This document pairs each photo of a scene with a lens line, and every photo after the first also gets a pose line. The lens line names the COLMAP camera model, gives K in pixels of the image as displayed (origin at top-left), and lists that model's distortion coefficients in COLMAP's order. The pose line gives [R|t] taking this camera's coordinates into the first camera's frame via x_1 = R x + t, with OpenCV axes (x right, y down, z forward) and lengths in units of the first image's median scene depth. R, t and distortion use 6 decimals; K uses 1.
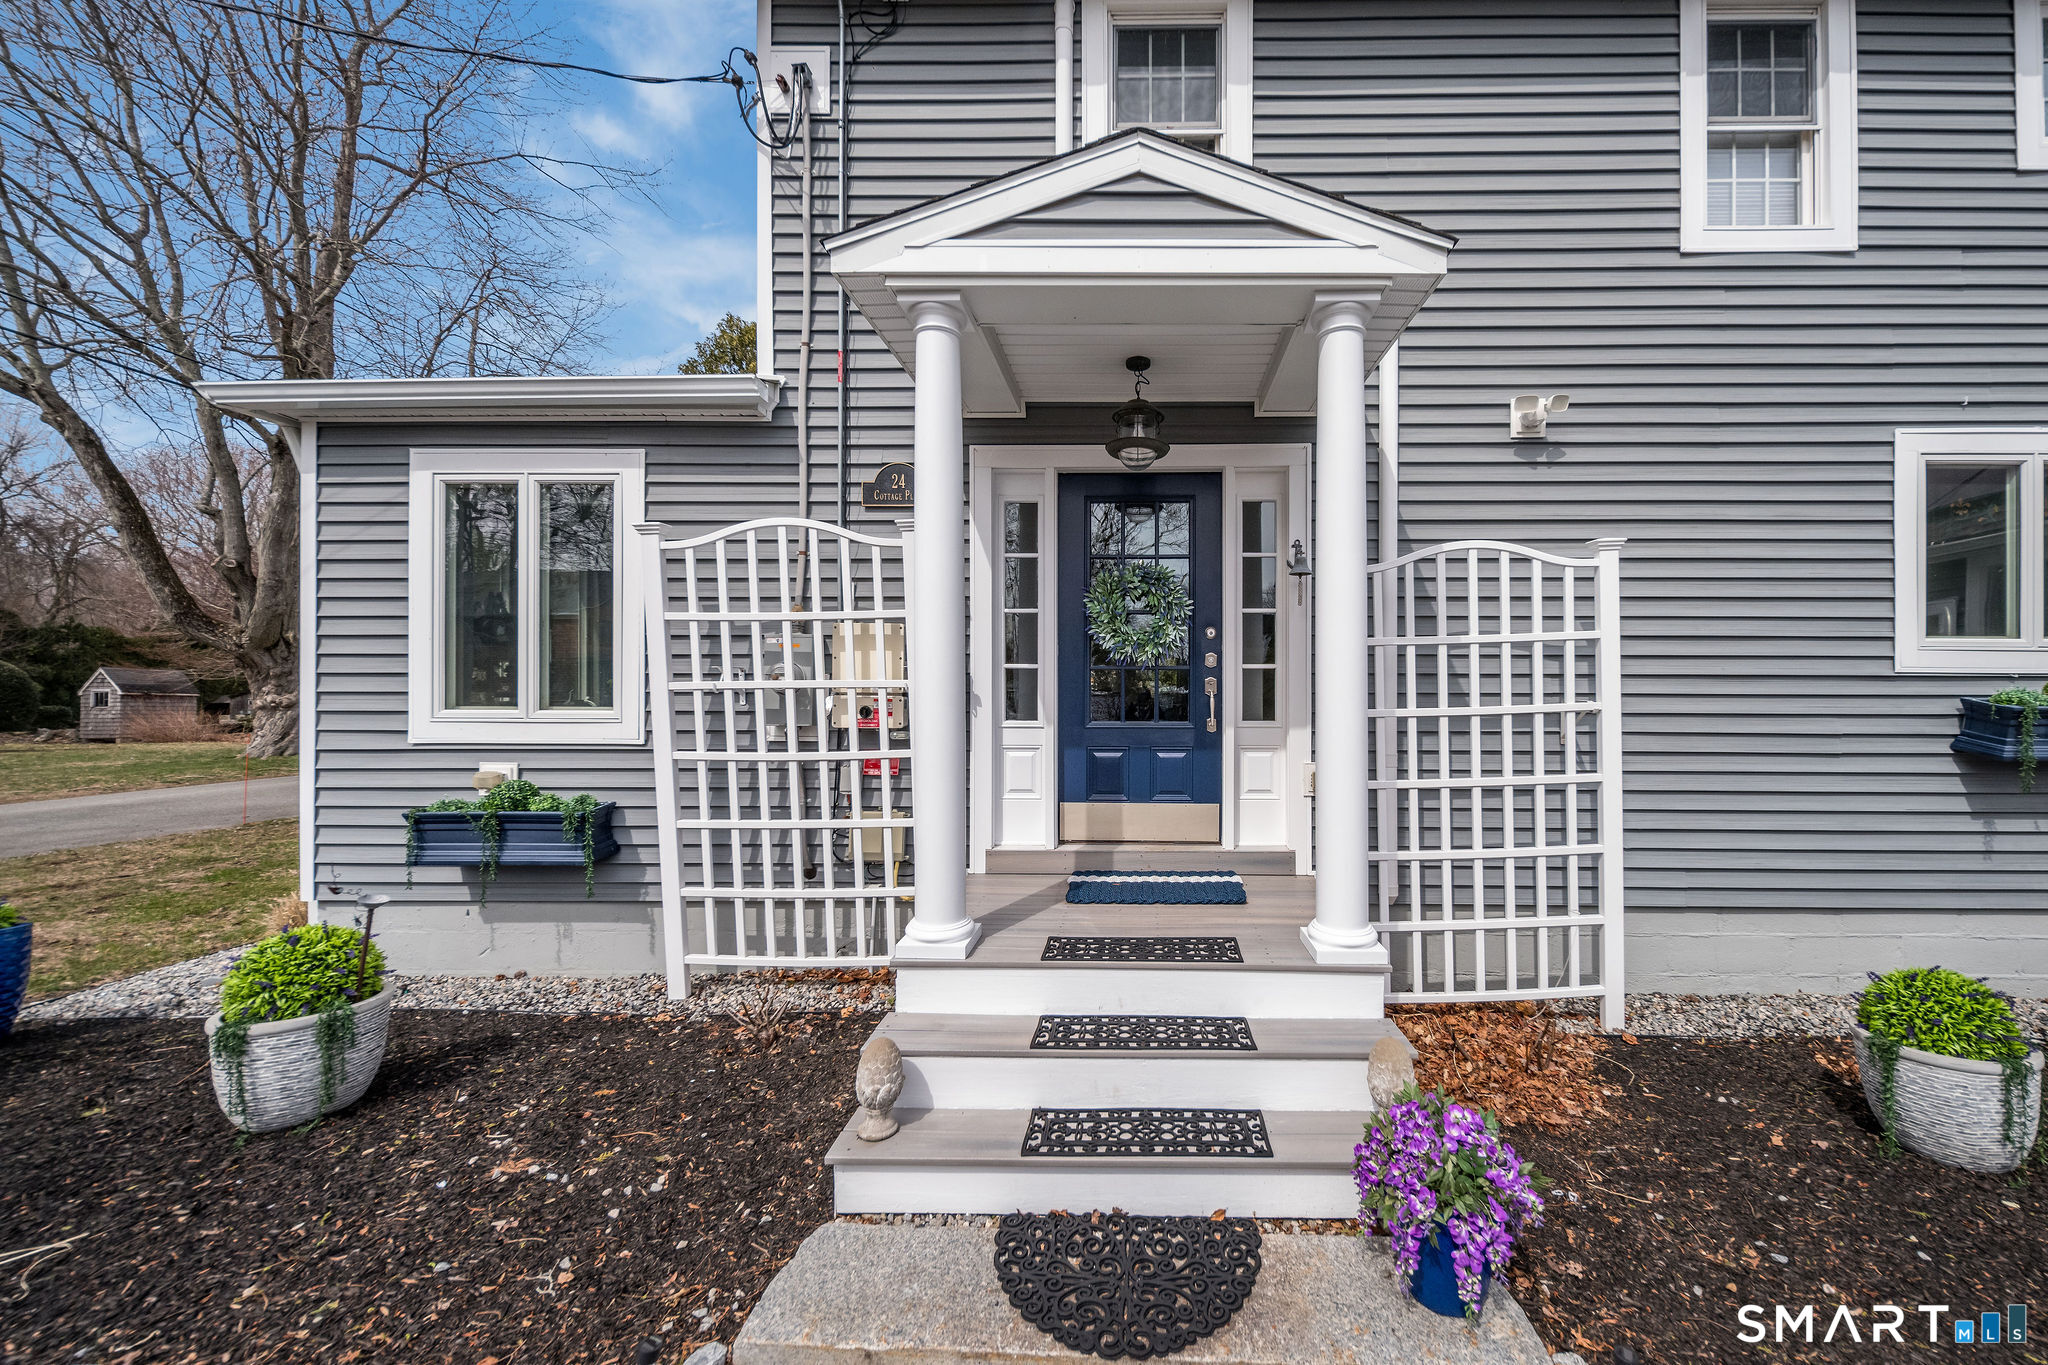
lens RADIAL K [[1000.4, 0, 1024.0], [0, 1000.4, 682.5], [0, 0, 1]] dist [-0.001183, -0.000650]
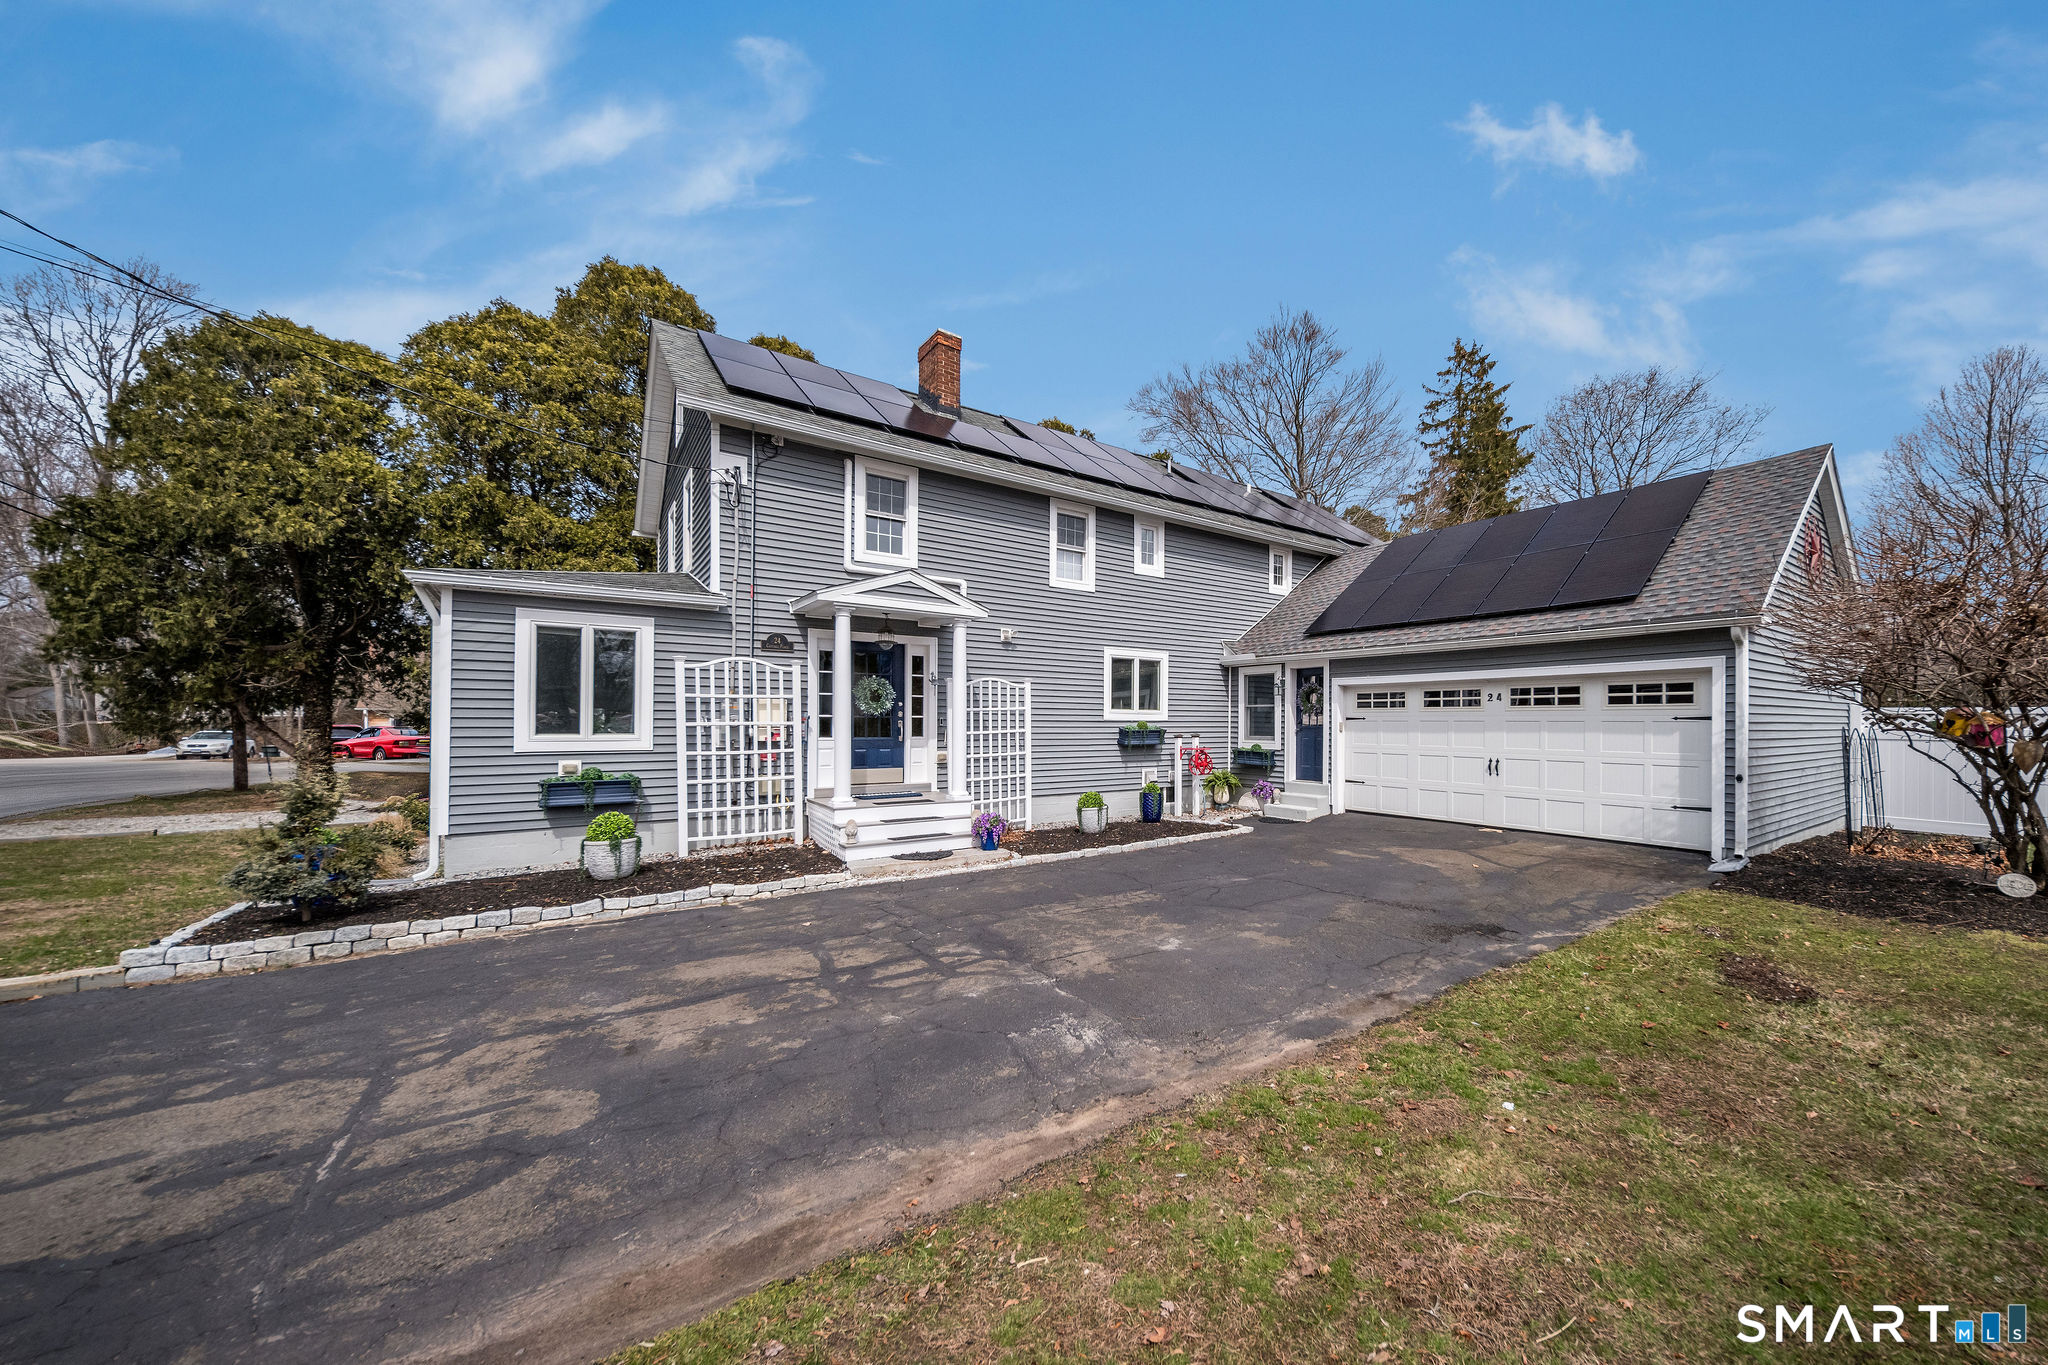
lens RADIAL K [[804.0, 0, 1026.4], [0, 804.0, 714.6], [0, 0, 1]] dist [0.000233, 0.000003]
pose [[0.876337, 0.003789, 0.481684, -0.560719], [-0.004215, 0.999991, -0.000198, -0.022439], [-0.481680, -0.001856, 0.876345, -1.065158]]
